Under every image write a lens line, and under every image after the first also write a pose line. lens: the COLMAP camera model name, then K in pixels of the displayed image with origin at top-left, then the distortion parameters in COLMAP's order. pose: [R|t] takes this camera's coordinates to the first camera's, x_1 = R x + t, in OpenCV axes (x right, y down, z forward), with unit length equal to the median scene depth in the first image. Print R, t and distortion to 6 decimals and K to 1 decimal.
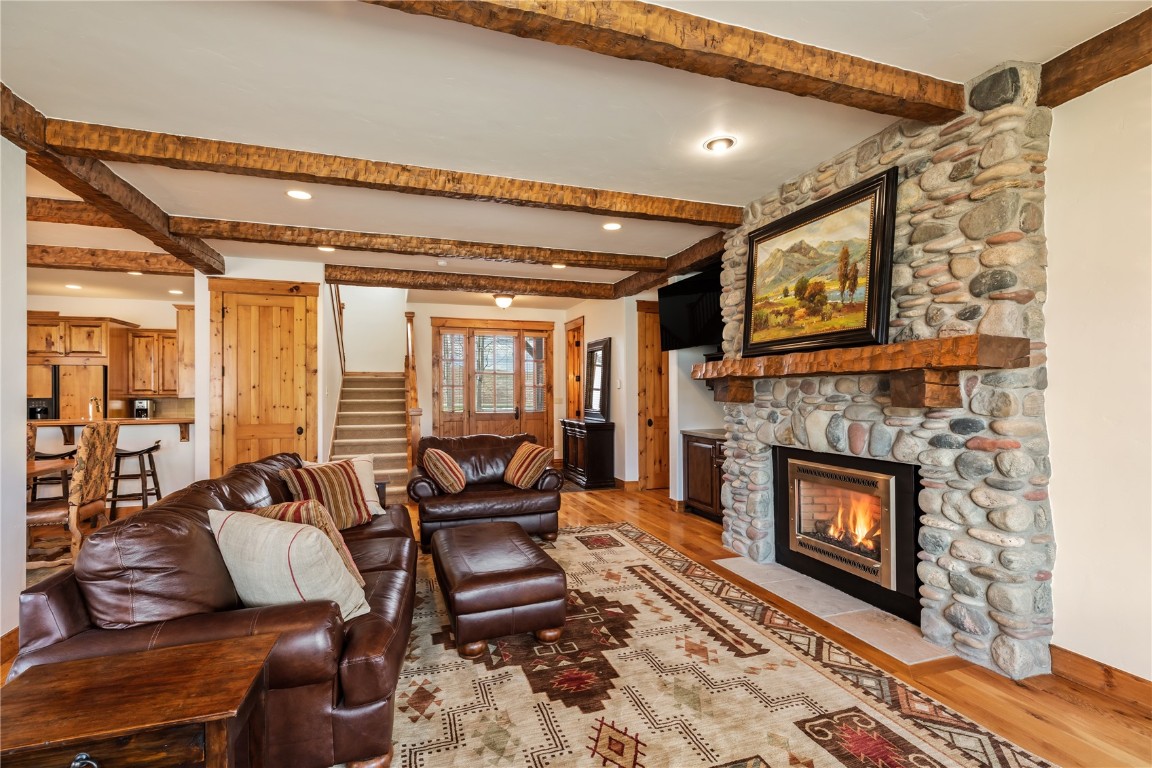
lens RADIAL K [[517.9, 0, 569.9], [0, 517.9, 387.3], [0, 0, 1]] dist [0.005314, 0.000610]
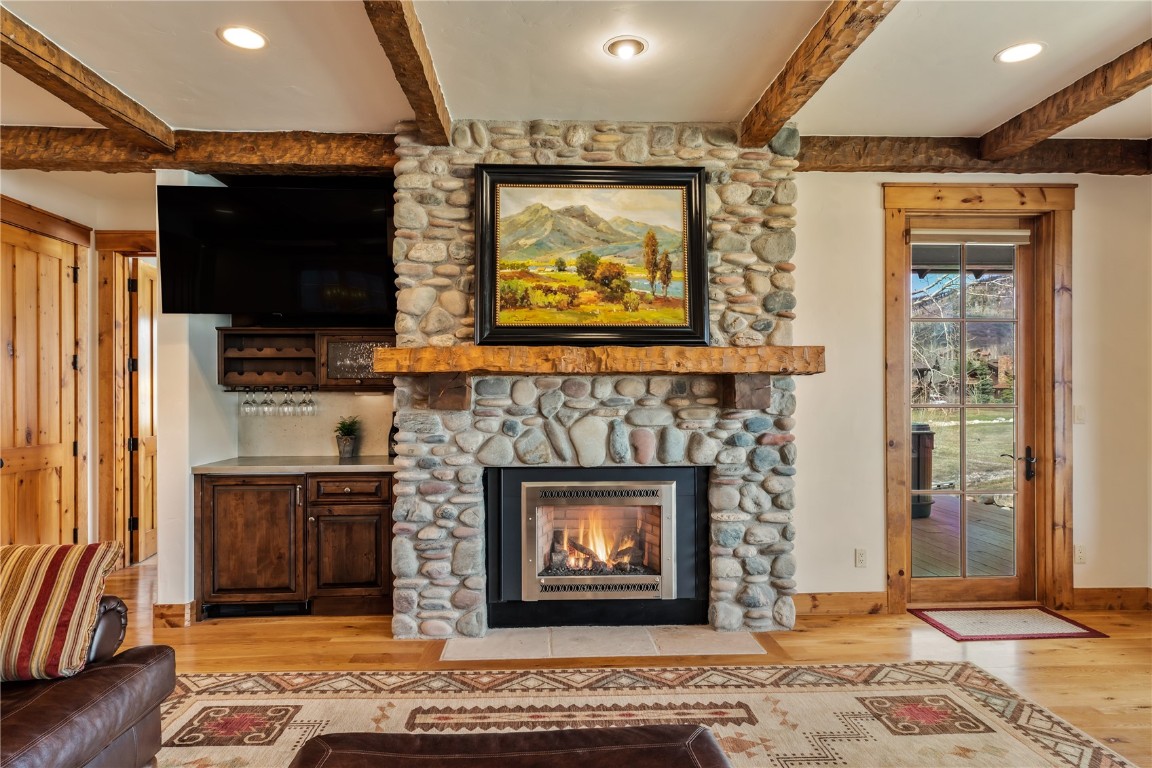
lens RADIAL K [[678.5, 0, 570.5], [0, 678.5, 391.7], [0, 0, 1]] dist [0.005376, 0.000204]
pose [[0.272187, 0.007246, 0.962217, -0.571846], [-0.009882, 0.999940, -0.004735, 0.010141], [-0.962194, -0.008220, 0.272243, 0.738258]]
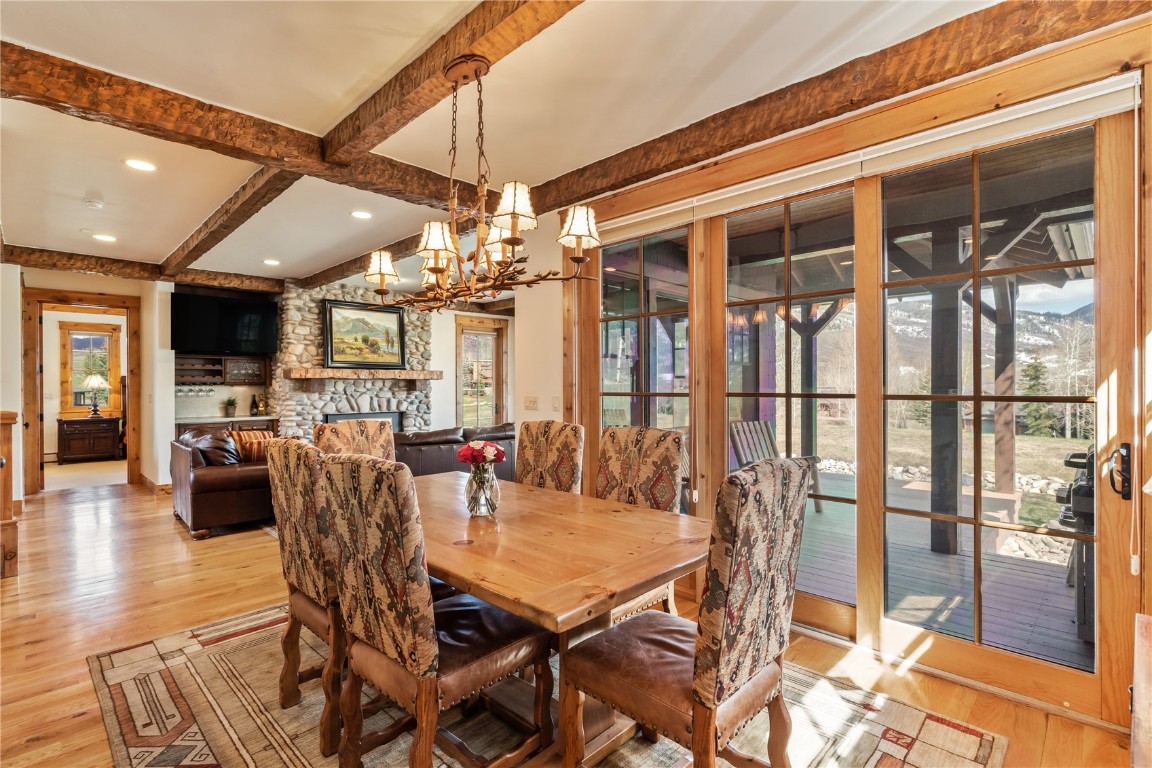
lens RADIAL K [[543.2, 0, 572.7], [0, 543.2, 385.5], [0, 0, 1]] dist [-0.014477, 0.002285]
pose [[-0.453919, 0.006956, 0.891016, -2.034459], [-0.004189, 0.999942, -0.009940, 0.024578], [-0.891033, -0.008244, -0.453863, 1.262853]]
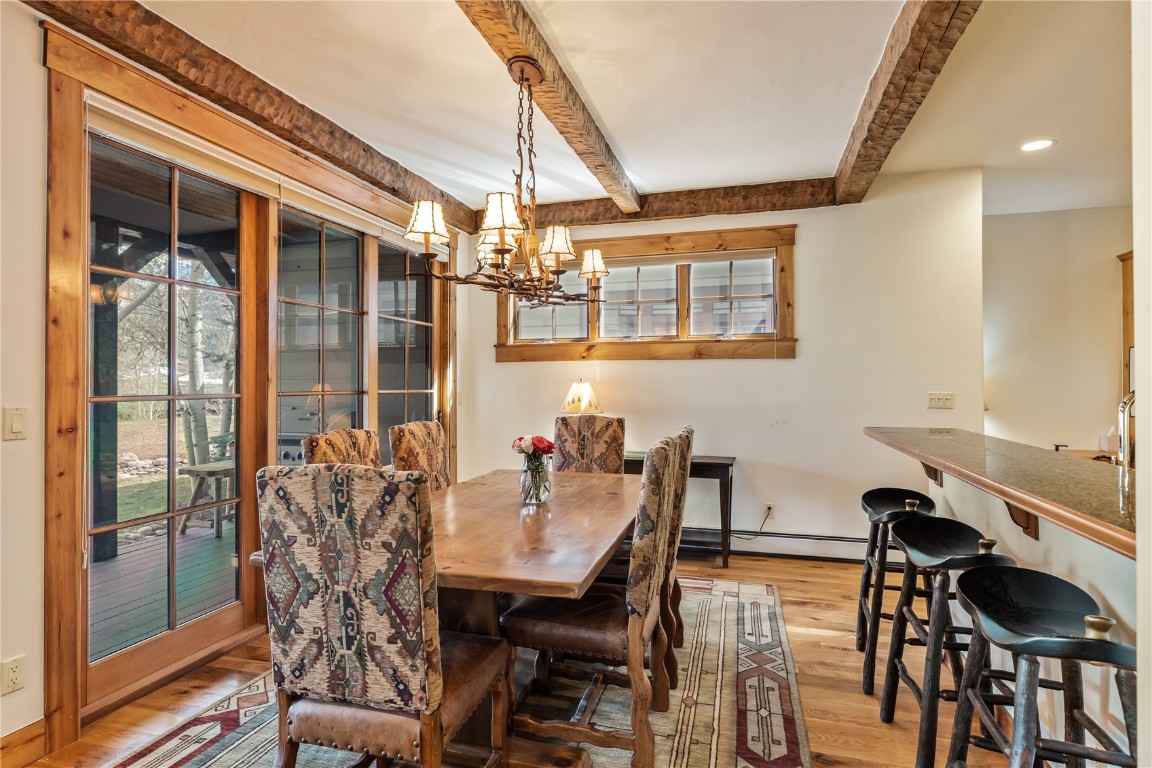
lens RADIAL K [[600.4, 0, 580.2], [0, 600.4, 384.2], [0, 0, 1]] dist [-0.001755, 0.000399]
pose [[-0.561316, 0.011998, -0.827514, -0.791179], [0.014584, 0.999883, 0.004605, 0.024457], [0.827473, -0.009484, -0.561426, 1.572296]]
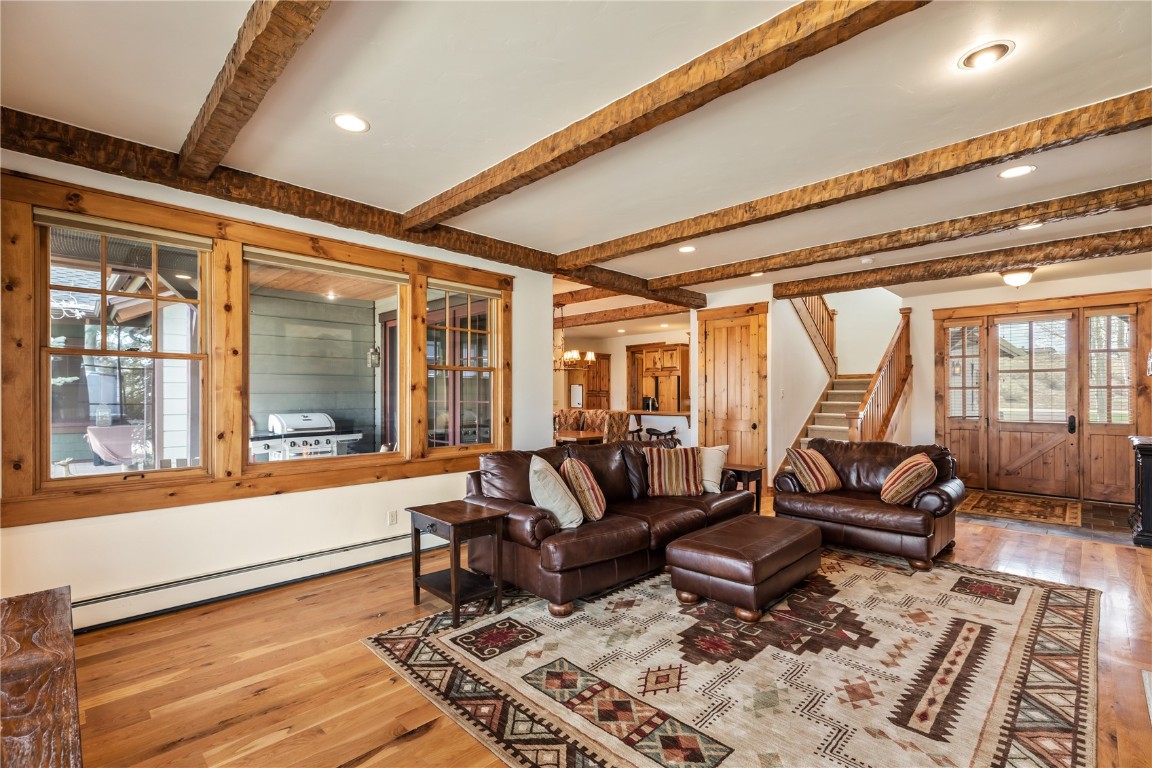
lens RADIAL K [[517.9, 0, 574.4], [0, 517.9, 389.4], [0, 0, 1]] dist [0.005314, 0.000610]
pose [[0.450711, -0.004836, -0.892657, 0.621503], [0.005576, 0.999981, -0.002602, -0.002701], [0.892653, -0.003805, 0.450729, 0.139256]]
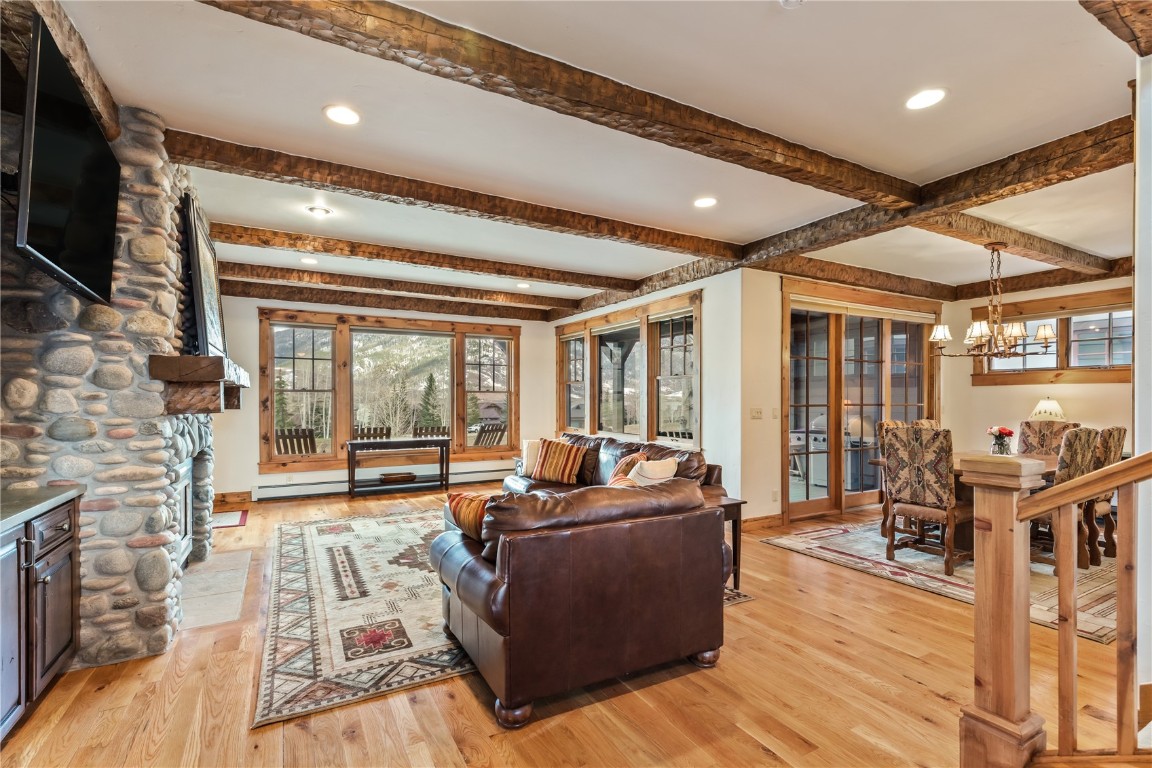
lens RADIAL K [[517.9, 0, 570.8], [0, 517.9, 401.2], [0, 0, 1]] dist [0.005314, 0.000610]
pose [[-0.982558, 0.009812, -0.185698, -0.082234], [0.010617, 0.999938, -0.003337, 0.020686], [0.185653, -0.005251, -0.982601, 2.183179]]
